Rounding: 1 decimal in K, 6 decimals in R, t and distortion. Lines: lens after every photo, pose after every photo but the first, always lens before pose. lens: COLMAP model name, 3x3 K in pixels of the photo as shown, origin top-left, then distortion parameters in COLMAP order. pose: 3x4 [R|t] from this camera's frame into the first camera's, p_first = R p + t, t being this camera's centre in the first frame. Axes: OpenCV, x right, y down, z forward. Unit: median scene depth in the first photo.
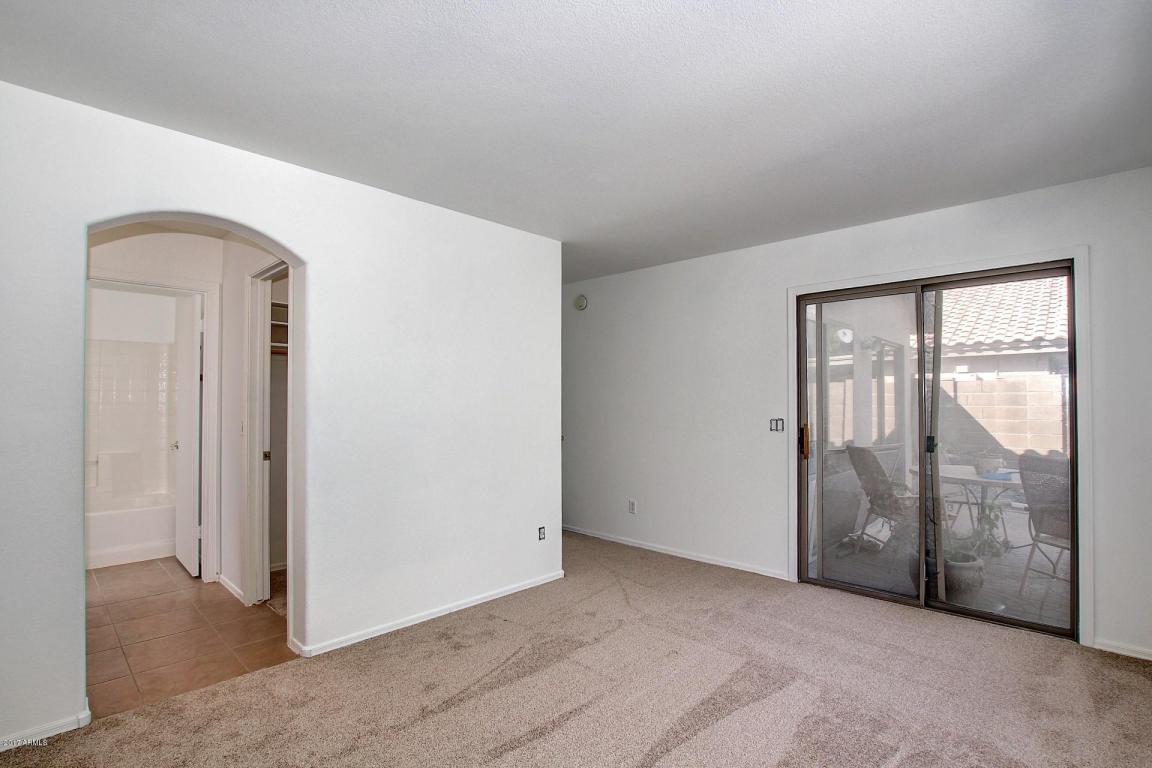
lens RADIAL K [[533.7, 0, 574.5], [0, 533.7, 386.6], [0, 0, 1]] dist [-0.030250, 0.001153]
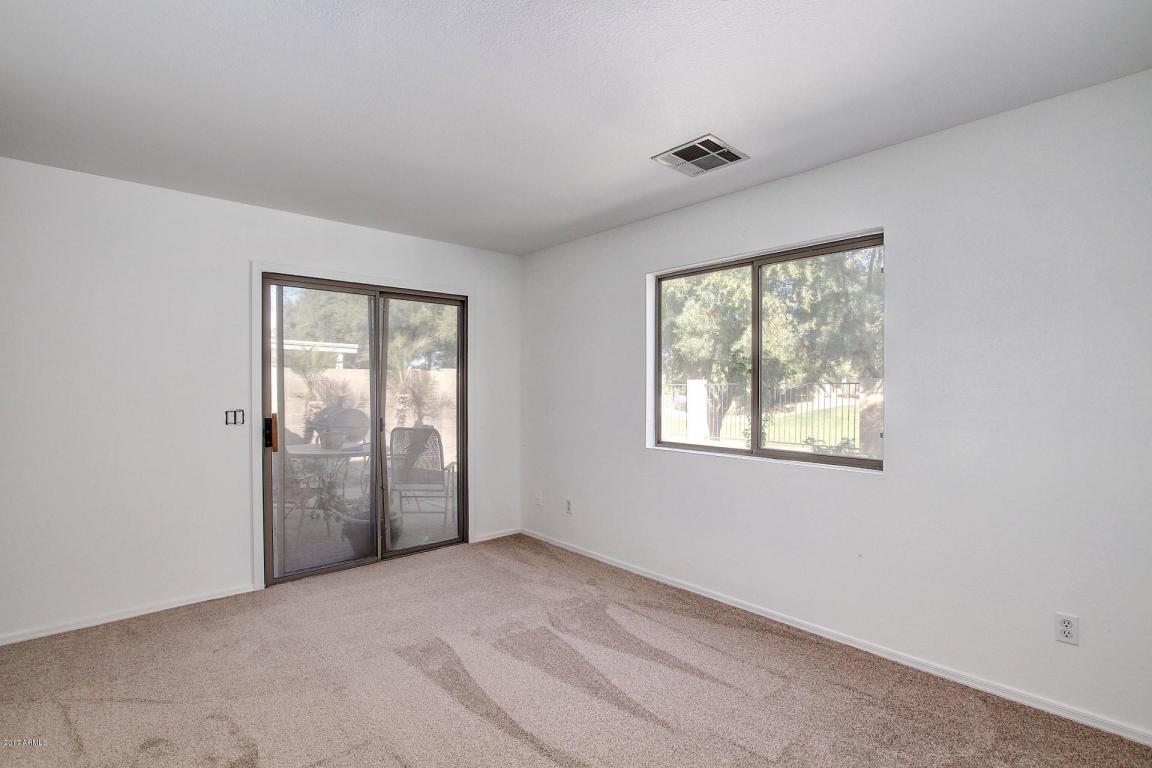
lens RADIAL K [[533.7, 0, 565.8], [0, 533.7, 390.2], [0, 0, 1]] dist [-0.030250, 0.001153]
pose [[0.088009, -0.006899, 0.996096, -0.485969], [-0.026713, 0.999600, 0.009284, 0.007976], [-0.995761, -0.027426, 0.087790, 0.464647]]
